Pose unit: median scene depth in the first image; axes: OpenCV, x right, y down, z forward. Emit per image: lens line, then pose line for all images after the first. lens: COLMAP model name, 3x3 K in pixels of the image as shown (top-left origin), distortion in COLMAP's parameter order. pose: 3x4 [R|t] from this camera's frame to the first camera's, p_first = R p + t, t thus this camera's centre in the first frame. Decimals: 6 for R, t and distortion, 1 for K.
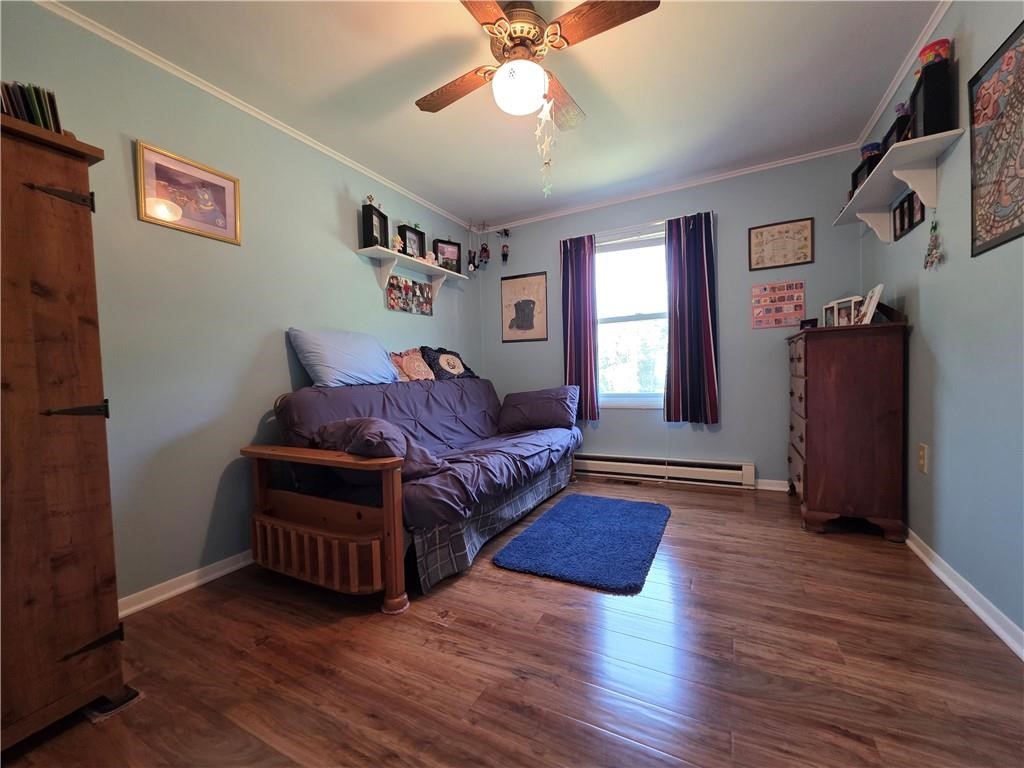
lens RADIAL K [[409.4, 0, 512.2], [0, 409.4, 381.9], [0, 0, 1]] dist [0.002860, 0.000153]
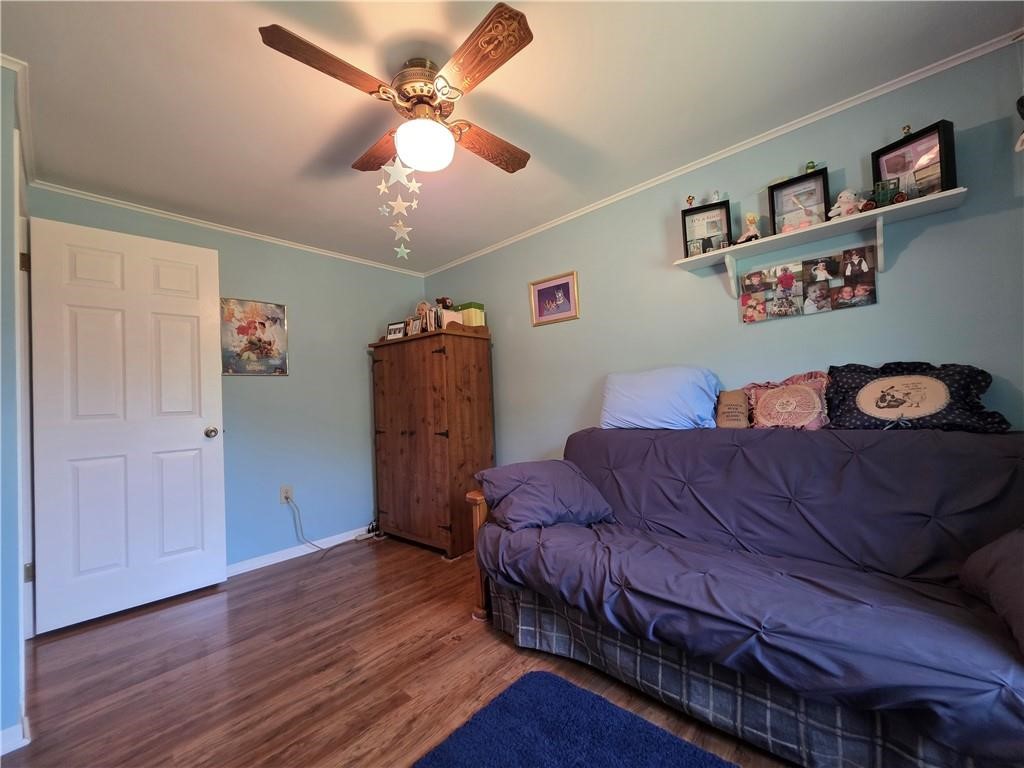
lens RADIAL K [[409.4, 0, 513.0], [0, 409.4, 388.3], [0, 0, 1]] dist [0.002860, 0.000153]
pose [[-0.246740, 0.017328, -0.968927, 0.513438], [0.033334, 0.999400, 0.009384, -0.088333], [0.968508, -0.029983, -0.247170, 0.815082]]
